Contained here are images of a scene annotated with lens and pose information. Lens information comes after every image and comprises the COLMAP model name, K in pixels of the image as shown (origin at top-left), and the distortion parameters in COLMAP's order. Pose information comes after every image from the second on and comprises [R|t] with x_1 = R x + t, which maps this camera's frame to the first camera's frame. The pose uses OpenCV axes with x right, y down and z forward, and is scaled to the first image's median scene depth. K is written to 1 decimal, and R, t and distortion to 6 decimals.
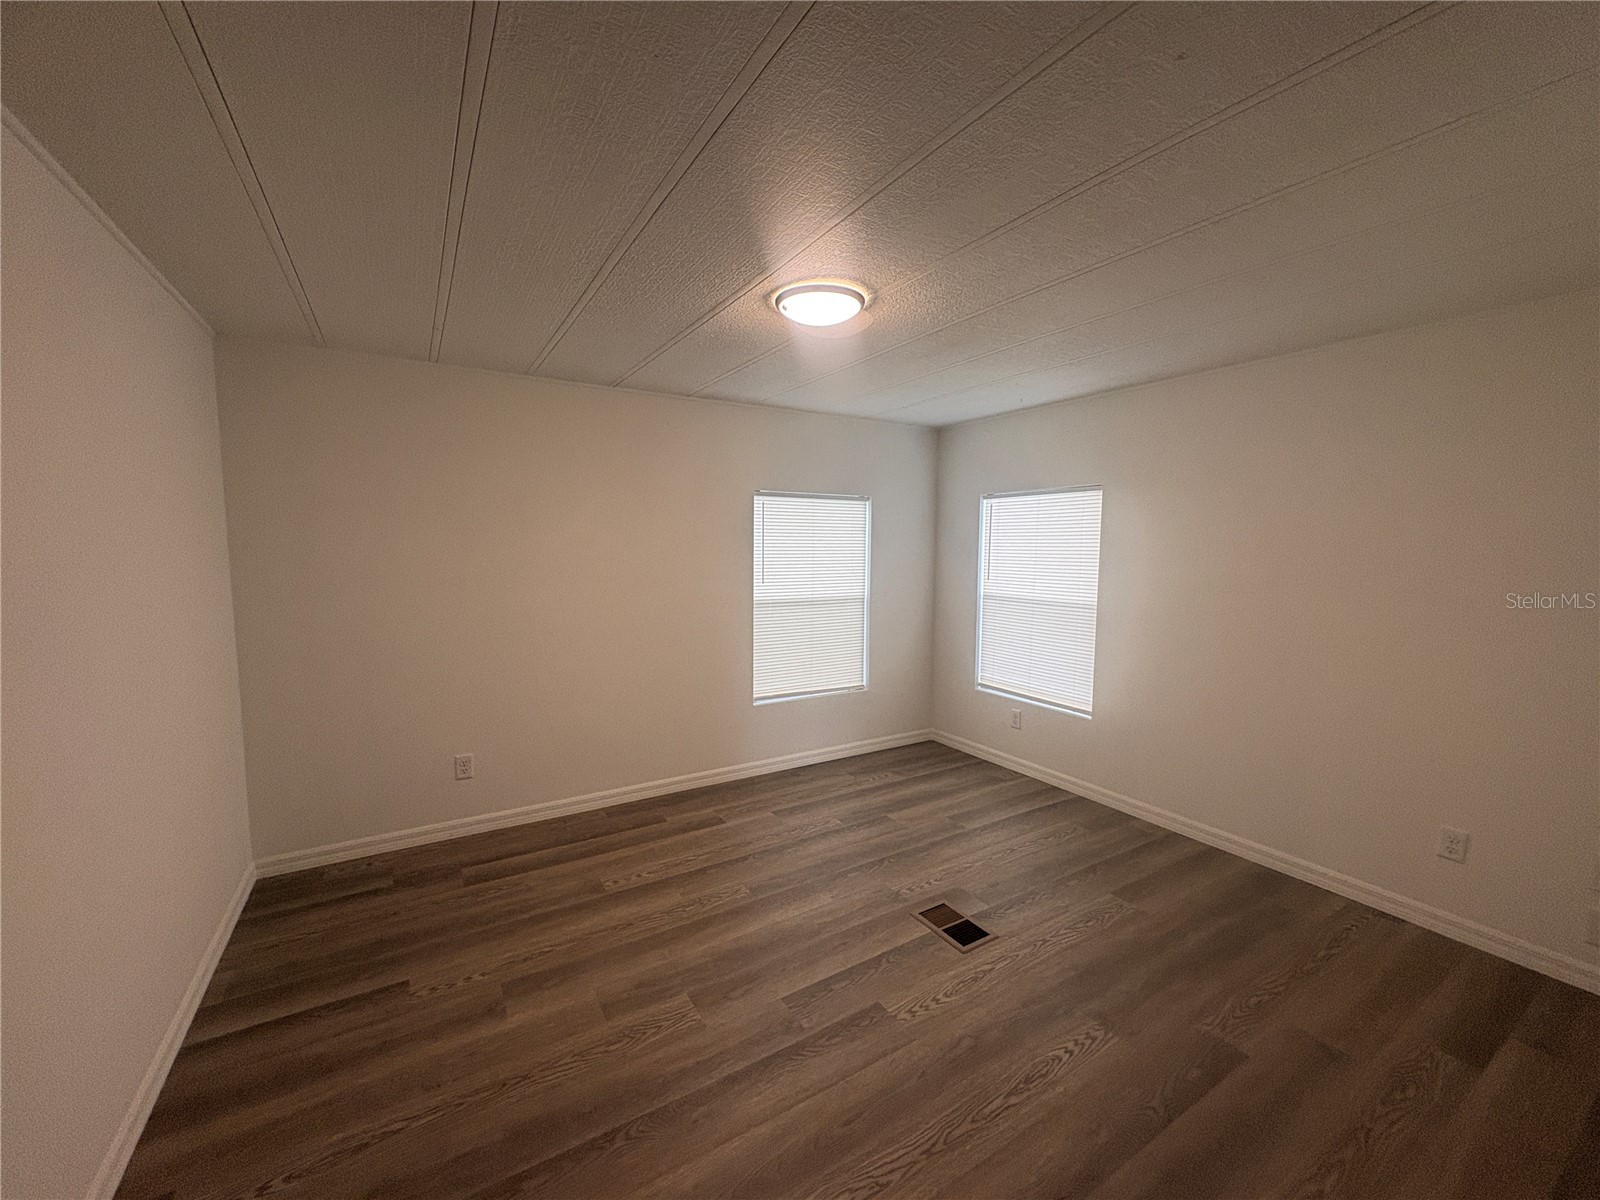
lens RADIAL K [[638.1, 0, 816.5], [0, 638.1, 595.8], [0, 0, 1]] dist [-0.003029, 0.001479]
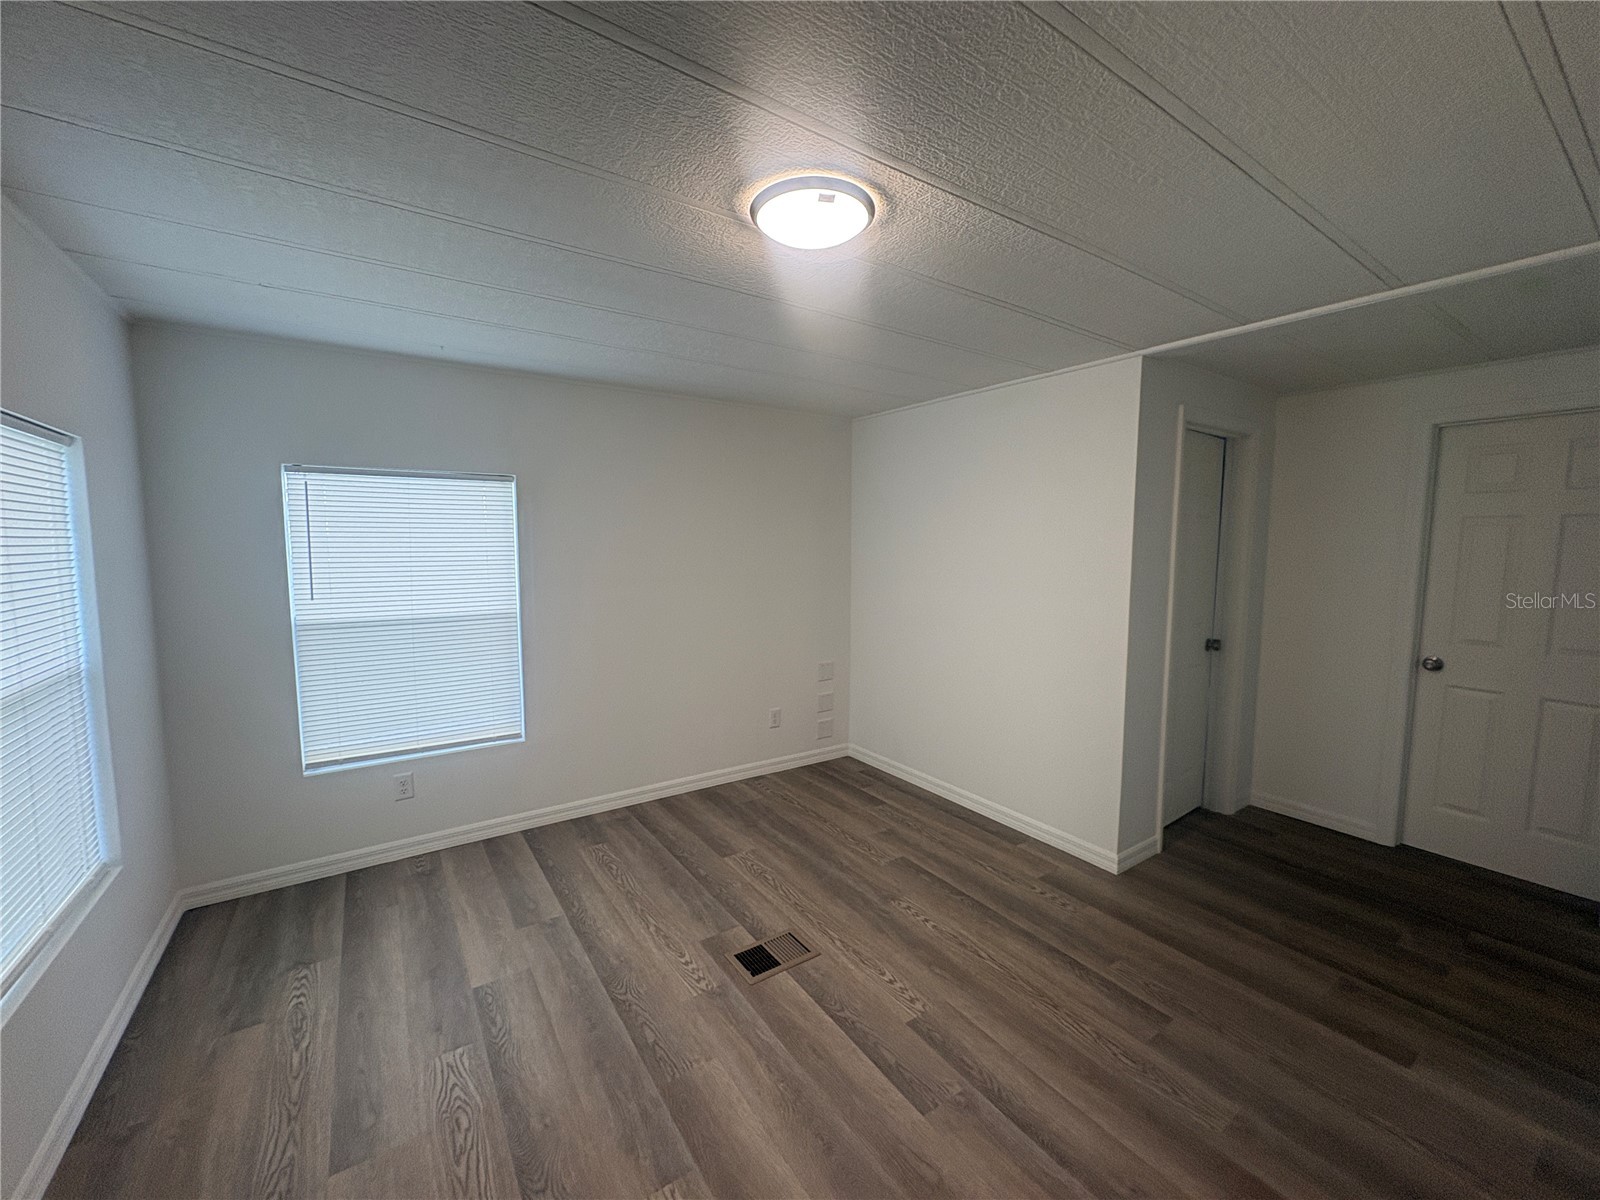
lens RADIAL K [[638.1, 0, 783.3], [0, 638.1, 604.0], [0, 0, 1]] dist [-0.003029, 0.001479]
pose [[-0.022506, -0.102335, 0.994495, -0.404038], [0.080057, 0.991368, 0.103825, -0.053461], [-0.996536, 0.081953, -0.014119, 0.585798]]
